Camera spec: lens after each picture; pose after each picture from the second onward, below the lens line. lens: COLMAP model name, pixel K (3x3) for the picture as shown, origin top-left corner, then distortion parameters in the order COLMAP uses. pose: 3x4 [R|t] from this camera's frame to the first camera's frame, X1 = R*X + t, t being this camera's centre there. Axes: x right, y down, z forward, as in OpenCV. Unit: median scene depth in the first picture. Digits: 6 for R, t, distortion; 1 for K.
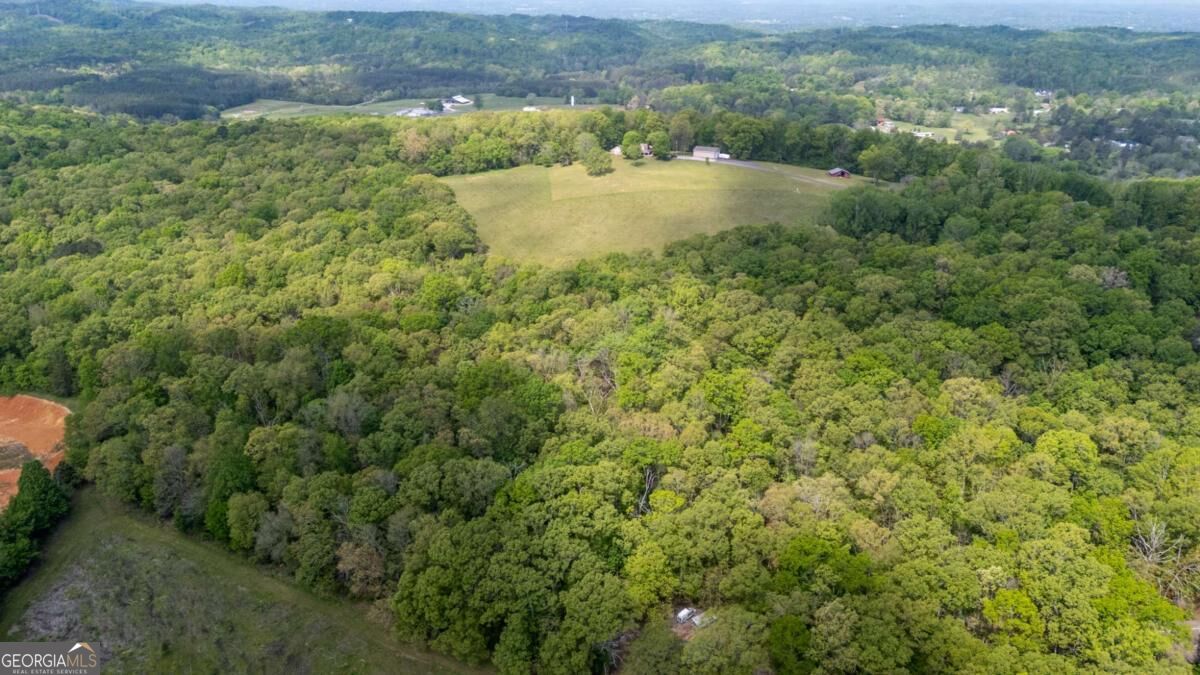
lens RADIAL K [[884.1, 0, 608.5], [0, 884.1, 338.5], [0, 0, 1]] dist [0.076031, -0.080103]
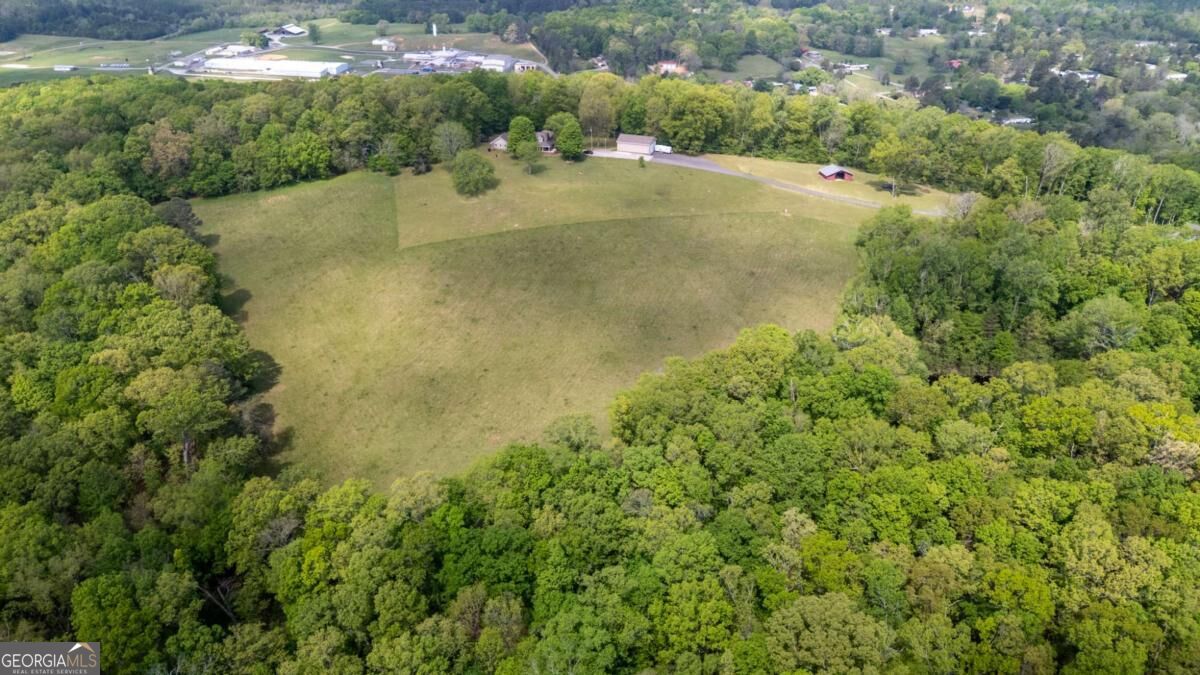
lens RADIAL K [[884.1, 0, 602.9], [0, 884.1, 339.1], [0, 0, 1]] dist [0.076031, -0.080103]
pose [[0.991367, -0.059849, 0.116658, -0.000369], [0.048618, 0.994111, 0.096849, -0.199009], [-0.121767, -0.090341, 0.988439, 0.512379]]
